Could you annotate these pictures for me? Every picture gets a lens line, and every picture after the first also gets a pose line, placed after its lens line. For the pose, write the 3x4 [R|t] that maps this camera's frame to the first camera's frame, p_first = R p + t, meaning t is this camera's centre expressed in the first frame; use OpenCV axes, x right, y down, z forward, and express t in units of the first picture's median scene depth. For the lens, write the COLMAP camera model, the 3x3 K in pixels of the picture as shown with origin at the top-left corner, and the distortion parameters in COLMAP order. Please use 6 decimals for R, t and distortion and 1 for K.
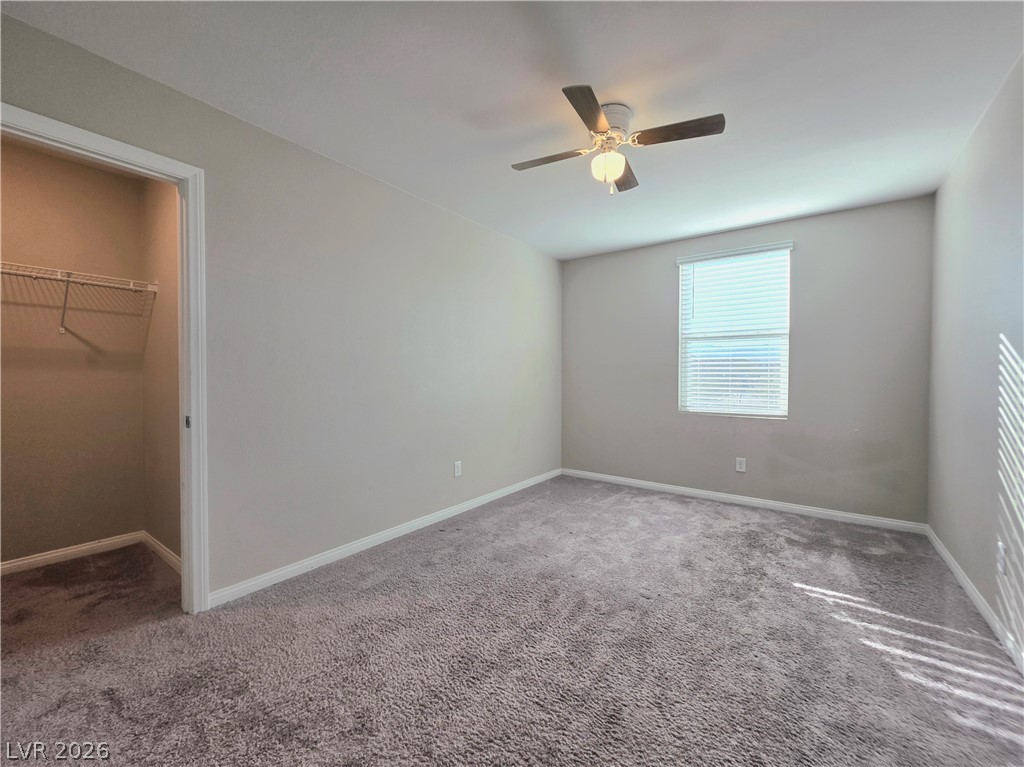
lens RADIAL K [[421.4, 0, 506.2], [0, 421.4, 382.2], [0, 0, 1]] dist [0.003892, -0.000827]
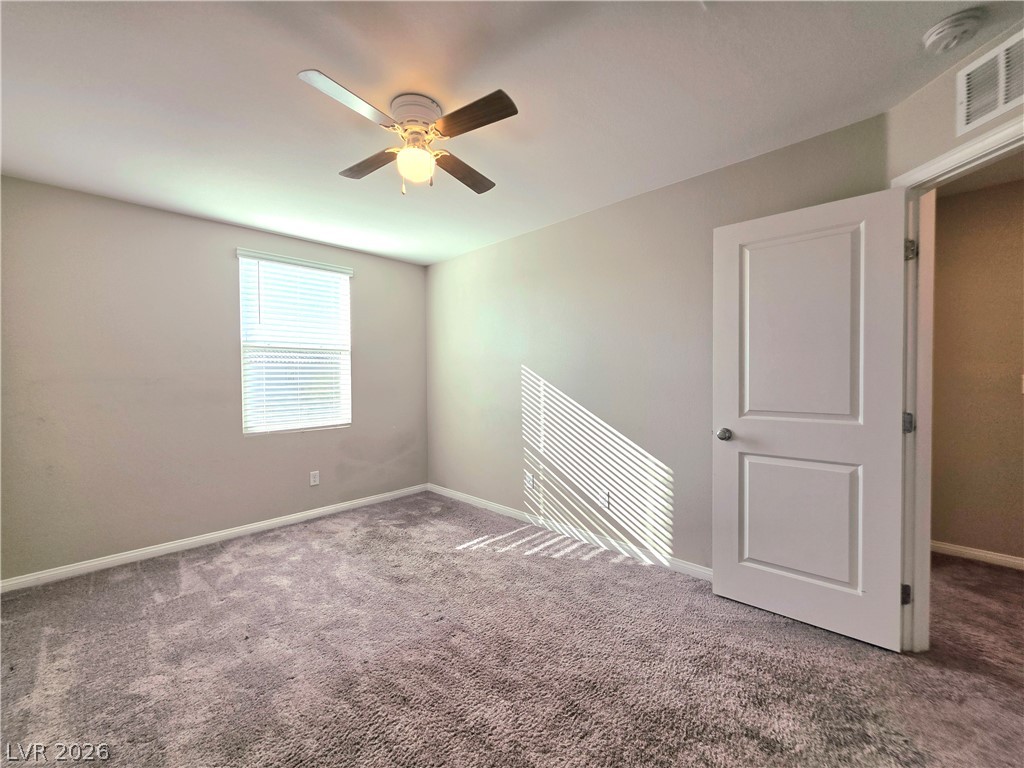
lens RADIAL K [[421.4, 0, 506.6], [0, 421.4, 379.0], [0, 0, 1]] dist [0.003892, -0.000827]
pose [[0.127224, -0.015803, 0.991748, -0.444900], [0.025324, 0.999599, 0.012680, -0.047286], [-0.991551, 0.023502, 0.127573, 0.498328]]
